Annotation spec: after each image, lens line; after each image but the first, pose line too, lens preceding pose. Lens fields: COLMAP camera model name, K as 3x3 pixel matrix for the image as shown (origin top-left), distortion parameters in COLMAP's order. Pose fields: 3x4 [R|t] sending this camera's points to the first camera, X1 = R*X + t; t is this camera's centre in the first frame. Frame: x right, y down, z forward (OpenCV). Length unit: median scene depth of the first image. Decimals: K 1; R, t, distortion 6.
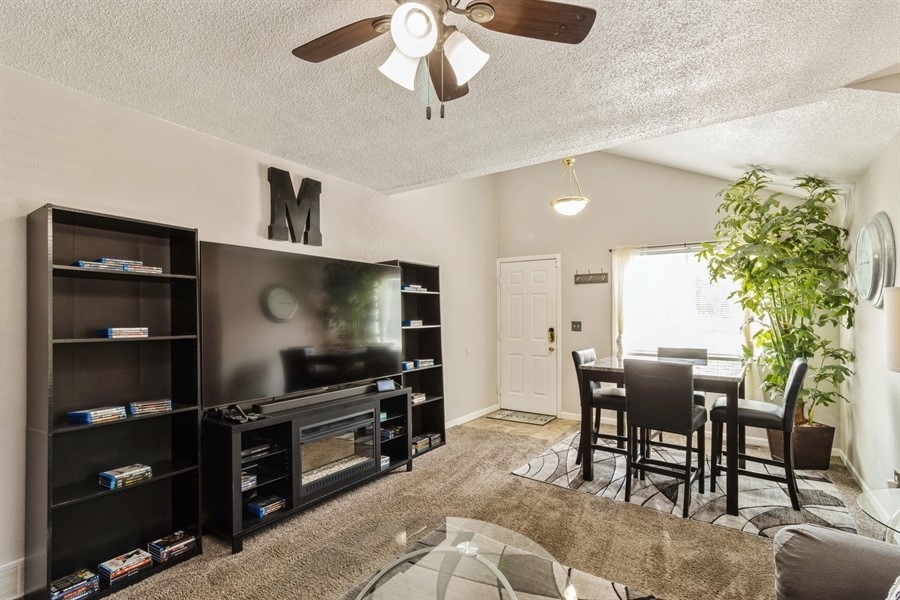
lens RADIAL K [[426.2, 0, 450.1], [0, 426.2, 315.5], [0, 0, 1]] dist [0.000990, 0.000293]
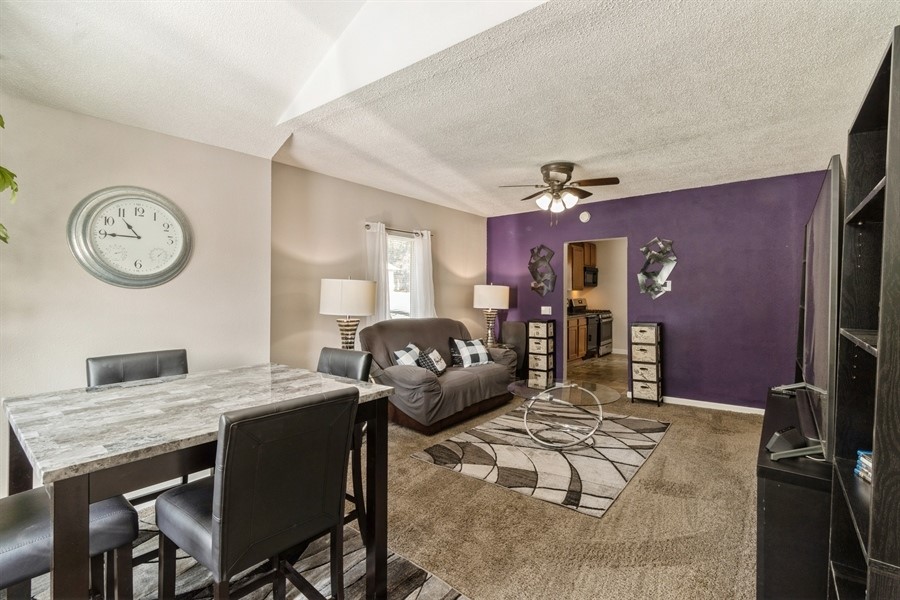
lens RADIAL K [[421.0, 0, 459.8], [0, 421.0, 295.4], [0, 0, 1]] dist [-0.000638, 0.000329]
pose [[-0.999049, -0.000285, 0.043598, 0.169850], [0.000249, 0.999925, 0.012248, -0.006864], [-0.043598, 0.012247, -0.998974, 1.302361]]
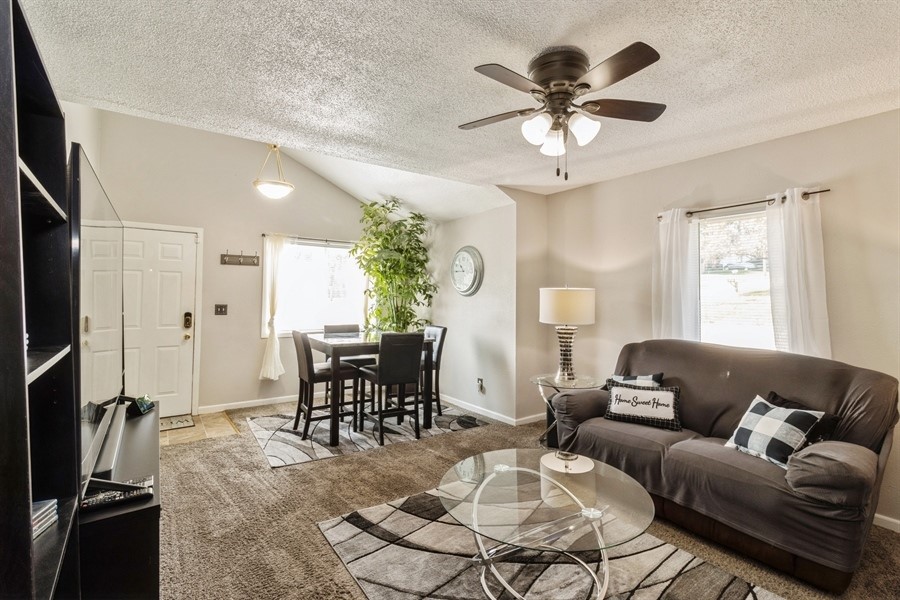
lens RADIAL K [[421.0, 0, 459.8], [0, 421.0, 295.4], [0, 0, 1]] dist [-0.000638, 0.000329]
pose [[0.339193, 0.006567, 0.940694, -0.526163], [-0.007309, 0.999964, -0.004346, -0.007866], [-0.940688, -0.005401, 0.339229, 0.267223]]
